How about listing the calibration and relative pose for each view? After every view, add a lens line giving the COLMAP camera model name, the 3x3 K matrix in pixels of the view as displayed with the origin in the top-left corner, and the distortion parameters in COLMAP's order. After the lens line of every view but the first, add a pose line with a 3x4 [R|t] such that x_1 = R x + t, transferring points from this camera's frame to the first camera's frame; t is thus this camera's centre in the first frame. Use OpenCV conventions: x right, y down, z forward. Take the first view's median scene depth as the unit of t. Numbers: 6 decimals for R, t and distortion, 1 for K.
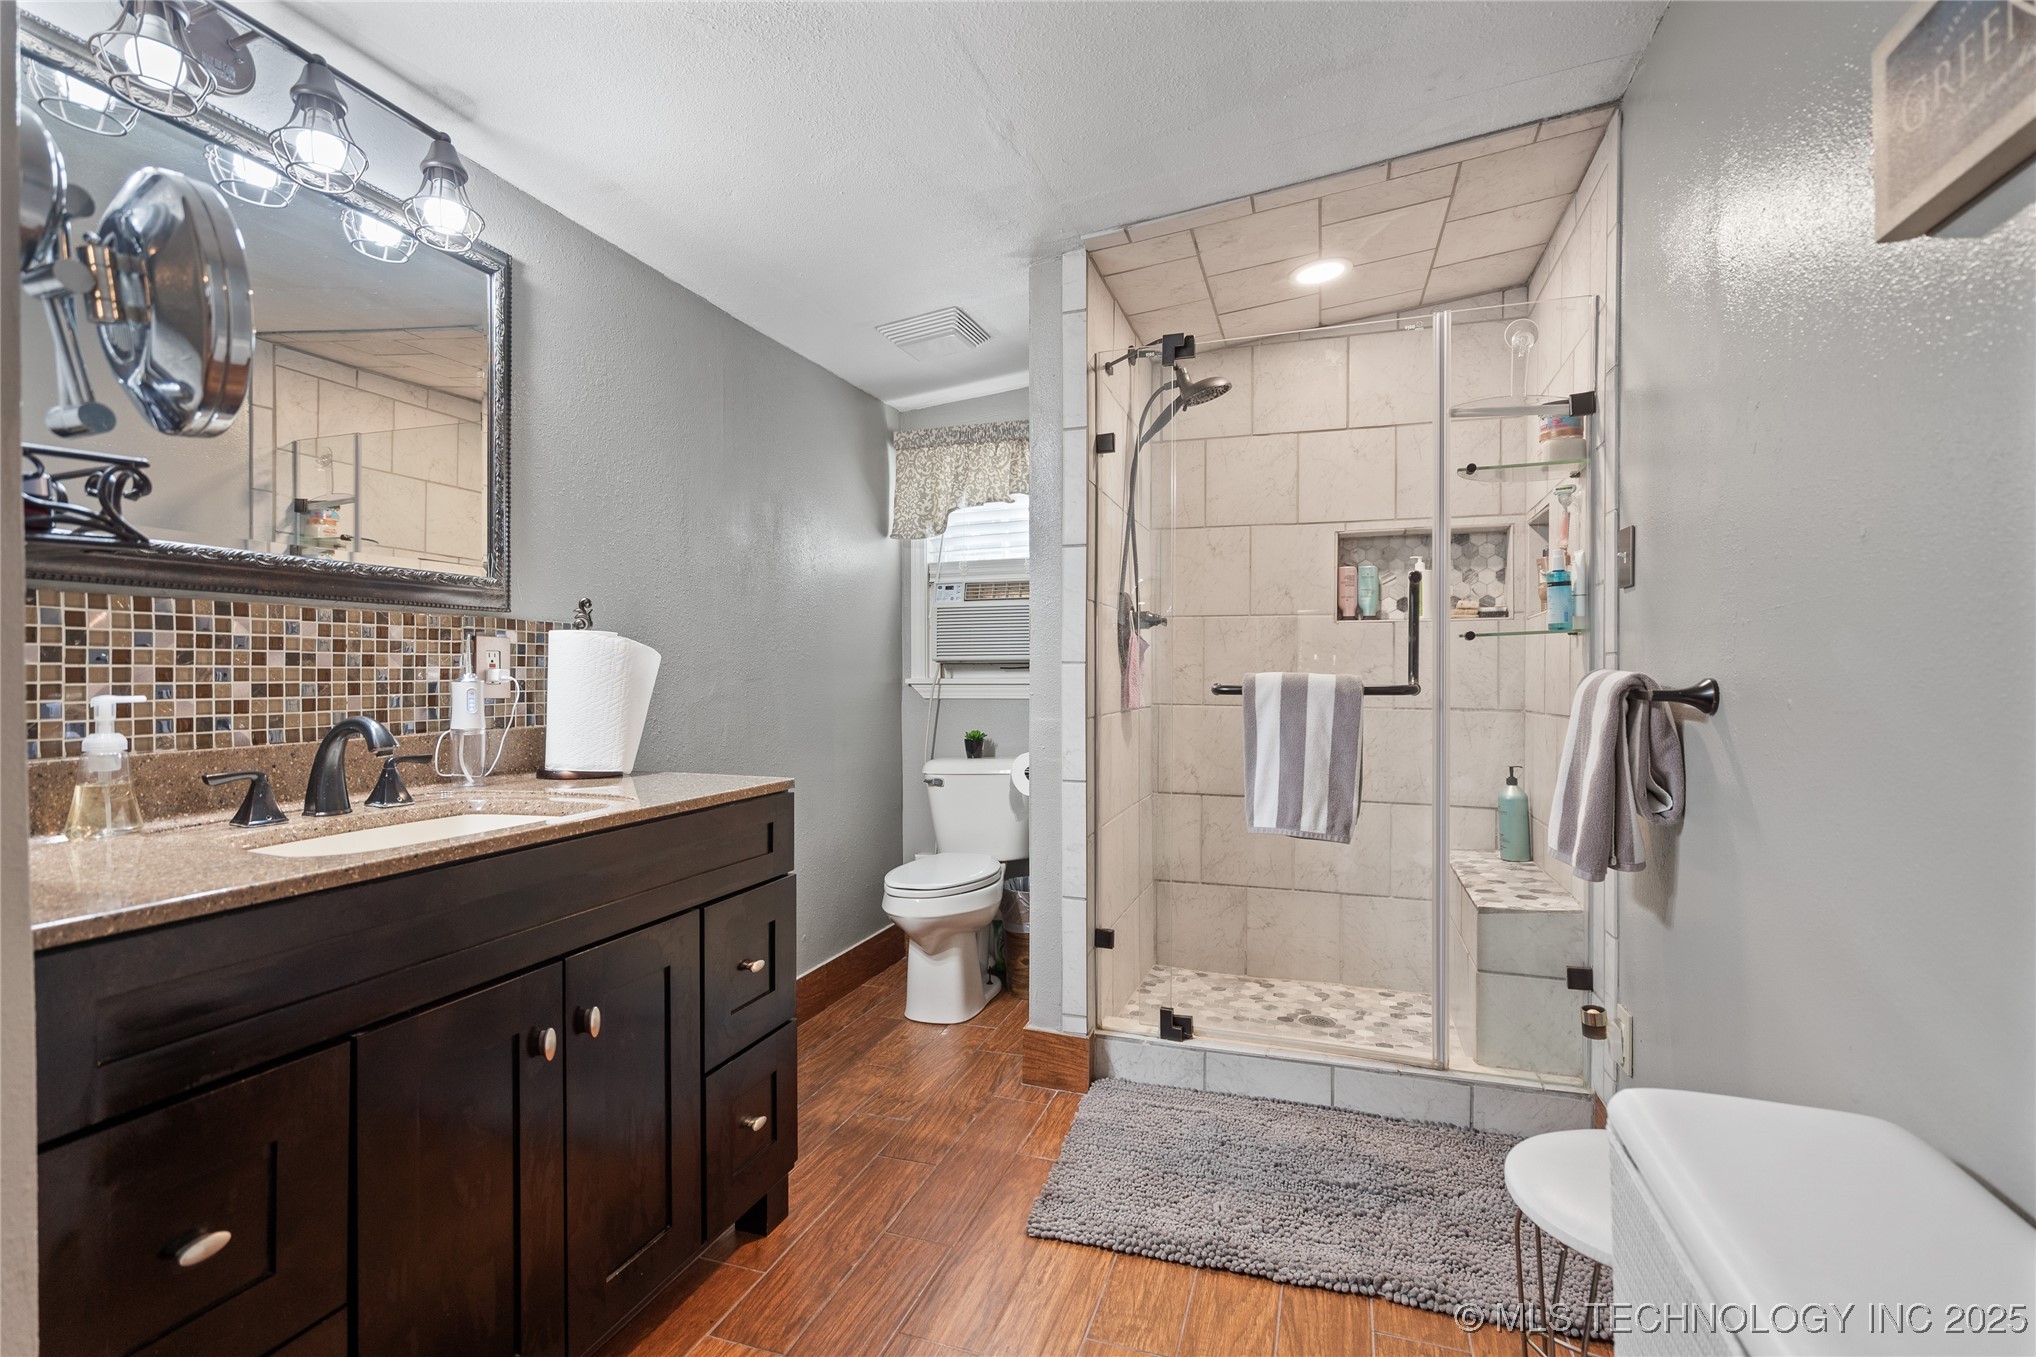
lens RADIAL K [[942.5, 0, 1018.3], [0, 942.5, 675.3], [0, 0, 1]] dist [-0.007166, 0.005324]
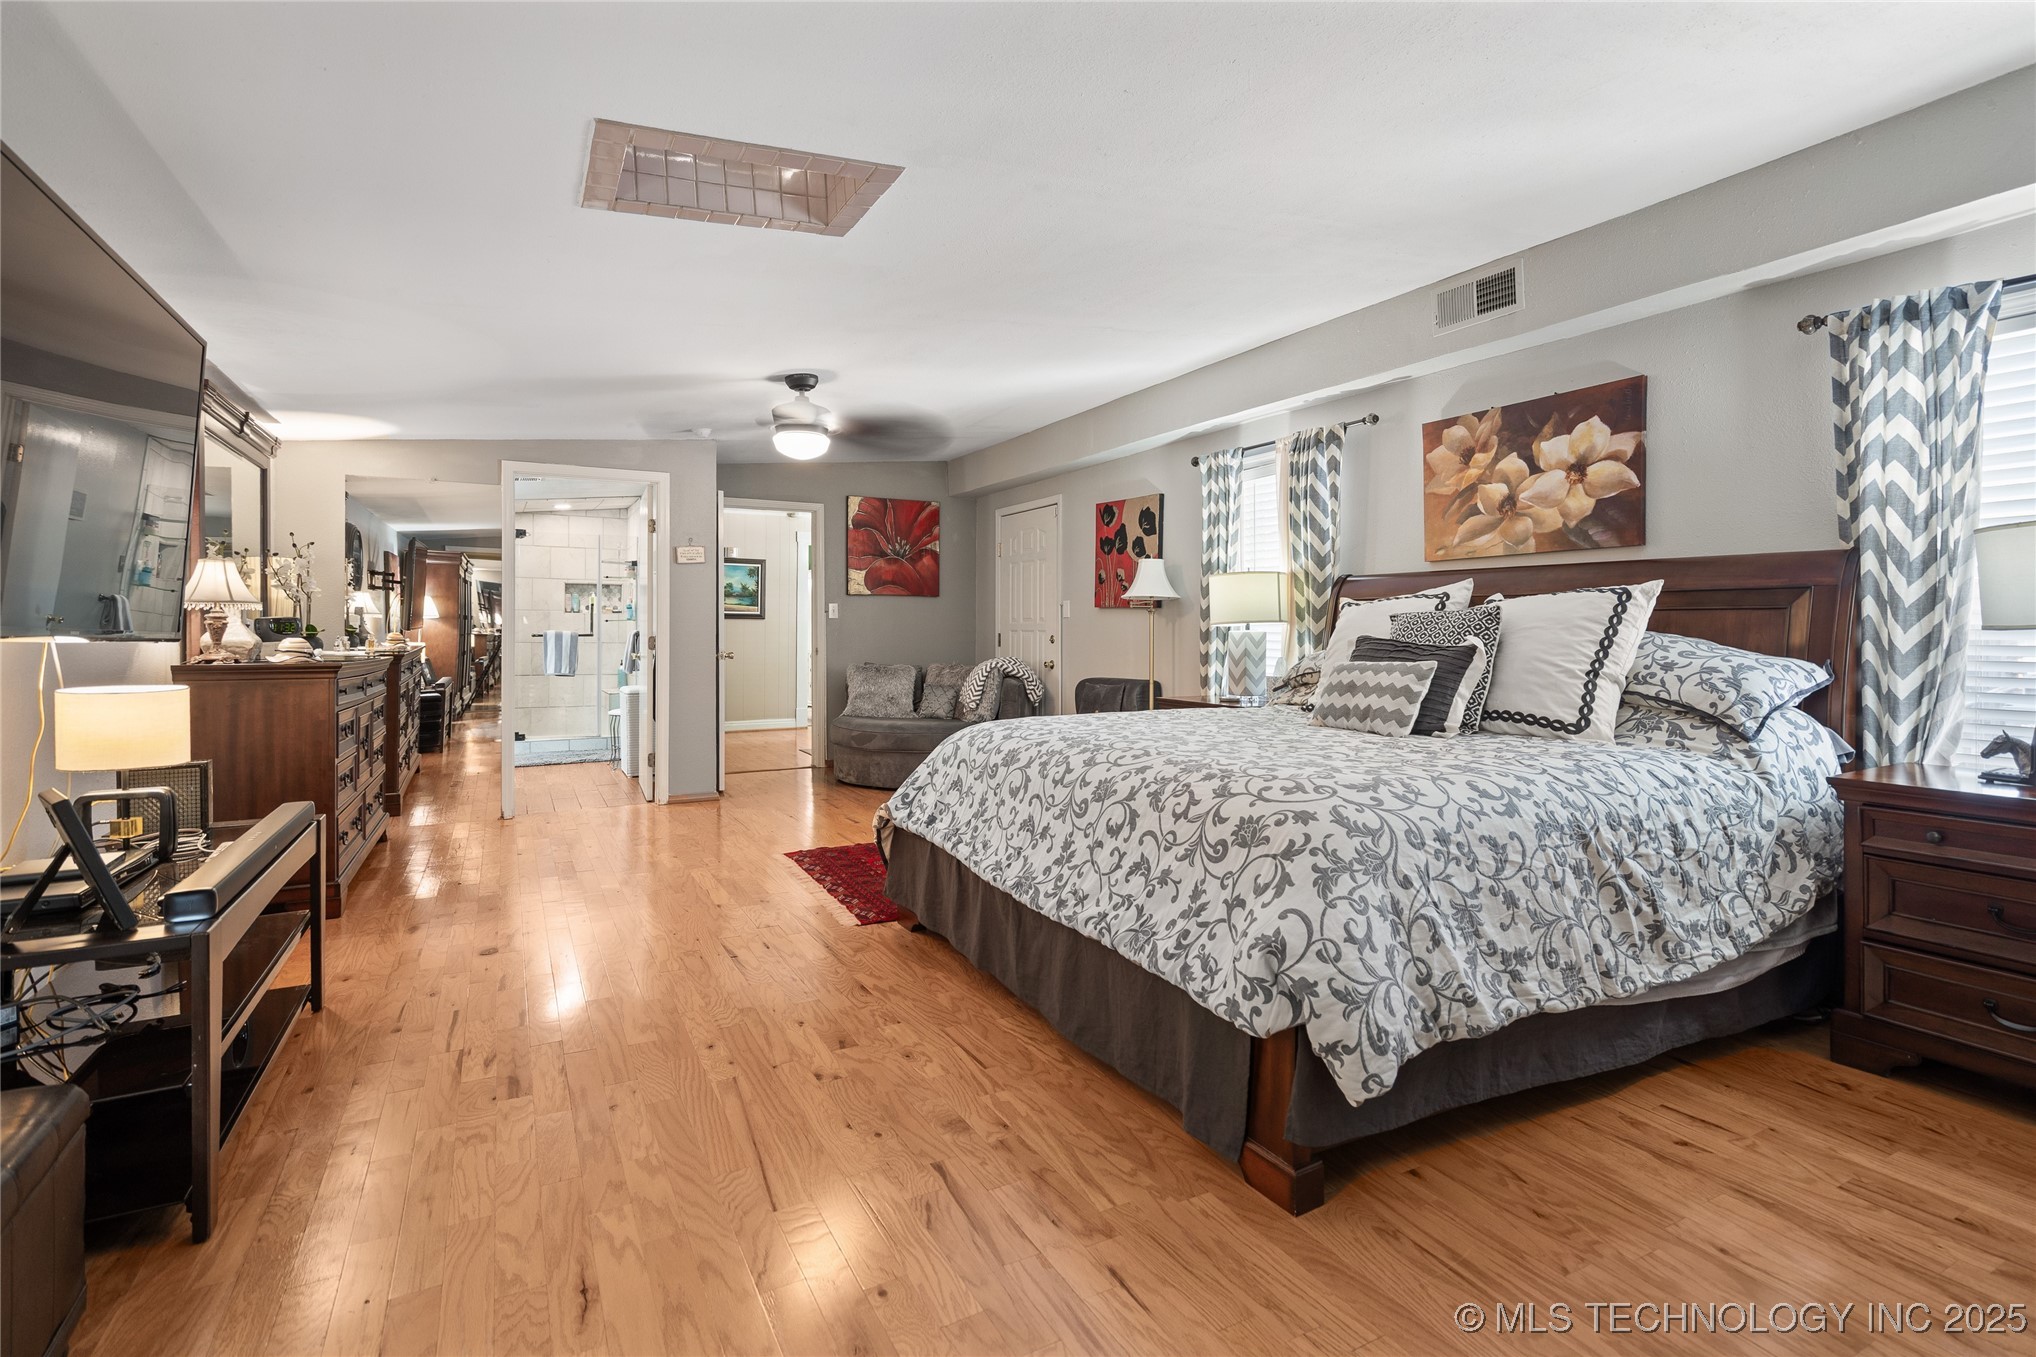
lens RADIAL K [[942.5, 0, 1007.9], [0, 942.5, 632.4], [0, 0, 1]] dist [-0.007166, 0.005324]
pose [[0.681786, 0.001095, 0.731551, -1.179798], [-0.002890, 0.999995, 0.001196, -0.004911], [-0.731546, -0.002930, 0.681786, -2.740317]]
